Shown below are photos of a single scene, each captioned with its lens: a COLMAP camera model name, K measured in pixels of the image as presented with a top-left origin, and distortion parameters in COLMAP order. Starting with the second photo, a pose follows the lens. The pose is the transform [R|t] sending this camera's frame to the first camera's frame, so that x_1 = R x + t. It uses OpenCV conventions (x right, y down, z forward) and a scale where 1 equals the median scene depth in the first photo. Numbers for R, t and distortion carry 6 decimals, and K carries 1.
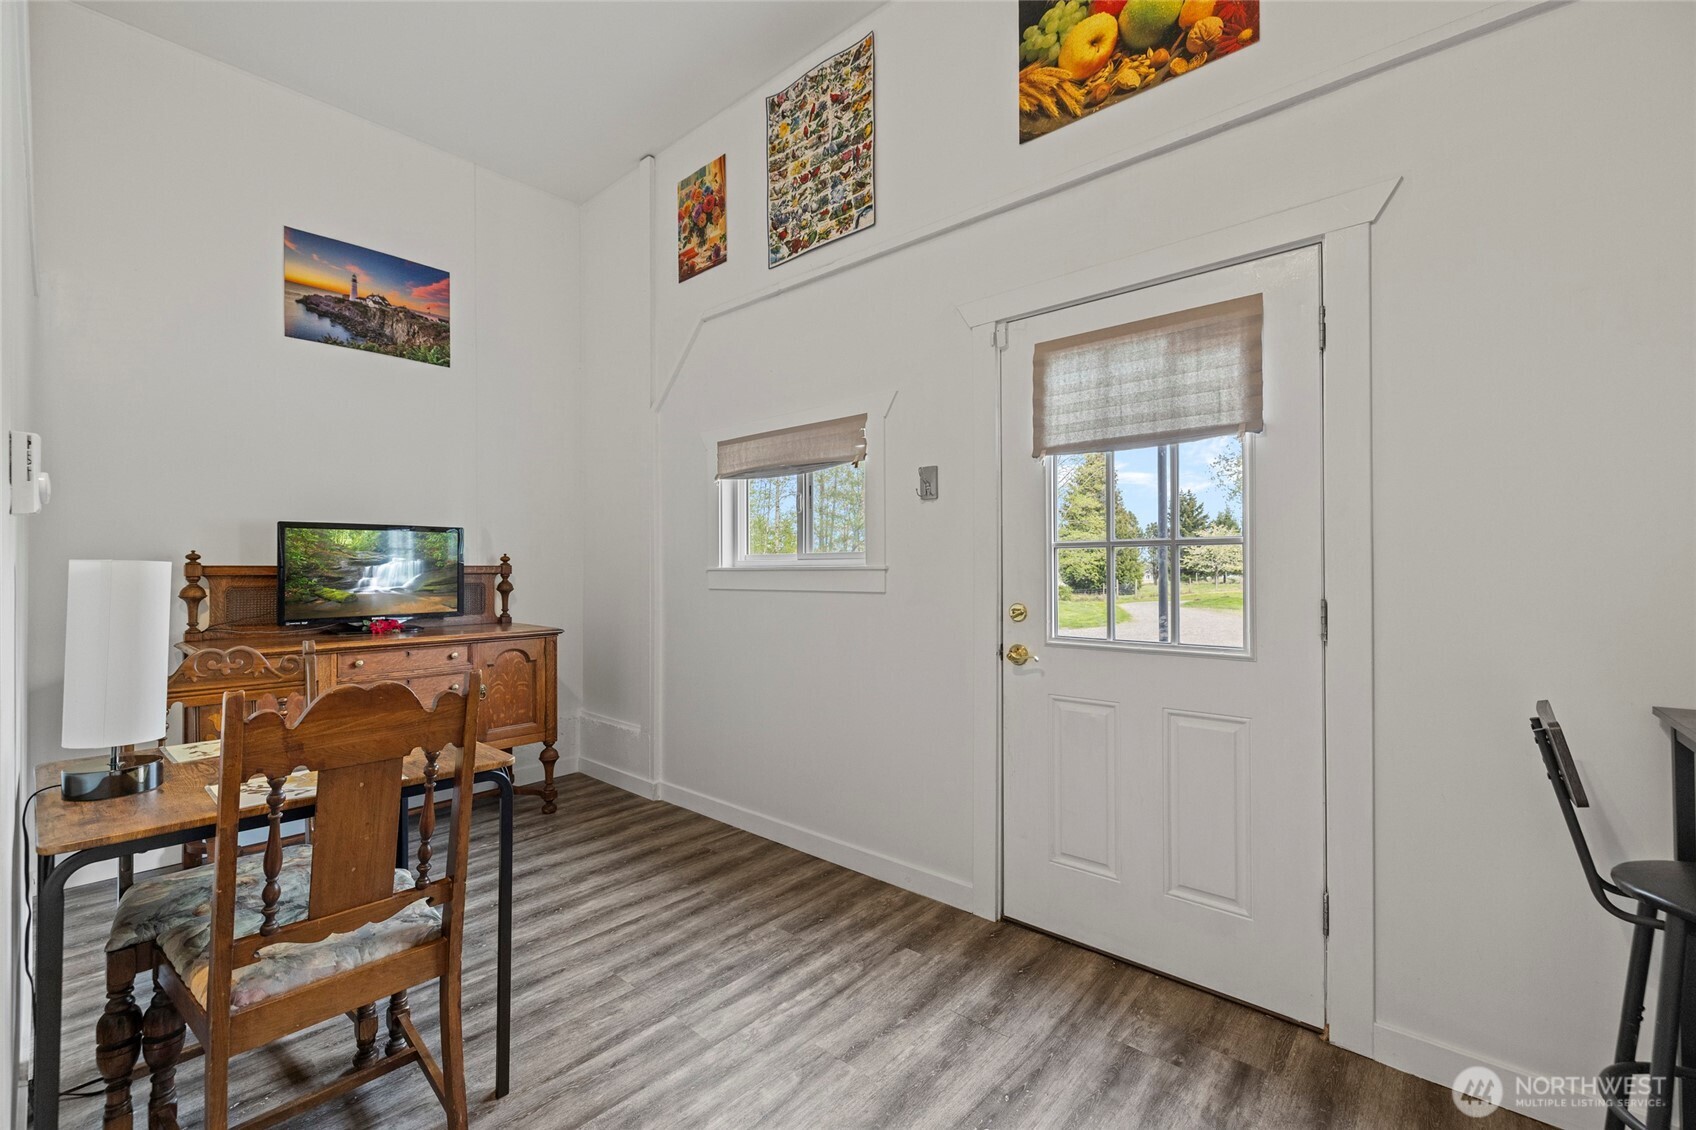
lens RADIAL K [[712.6, 0, 848.0], [0, 712.6, 565.0], [0, 0, 1]] dist [-0.000214, -0.000042]
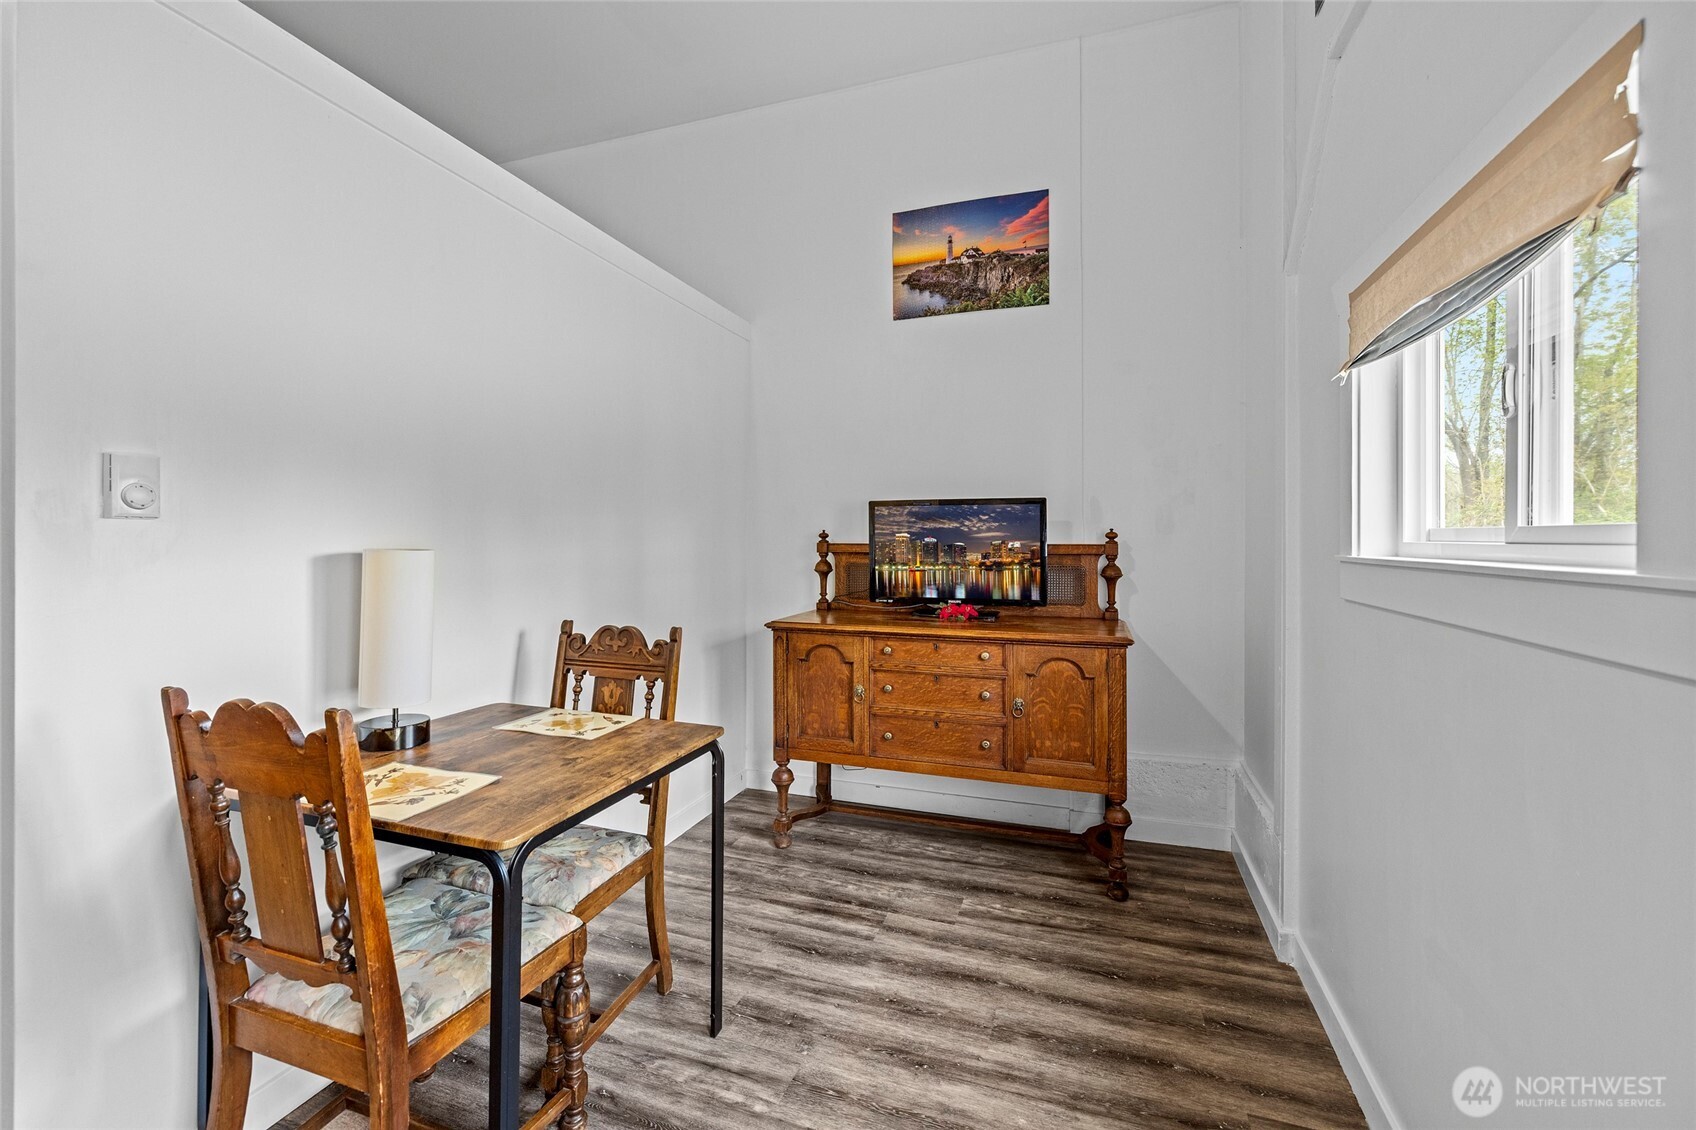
lens RADIAL K [[724.8, 0, 843.9], [0, 724.8, 536.3], [0, 0, 1]] dist [0.001569, 0.000304]
pose [[0.371479, 0.004535, -0.928430, 0.146512], [0.001882, 0.999982, 0.005638, -0.014089], [0.928439, -0.003842, 0.371464, 0.503312]]
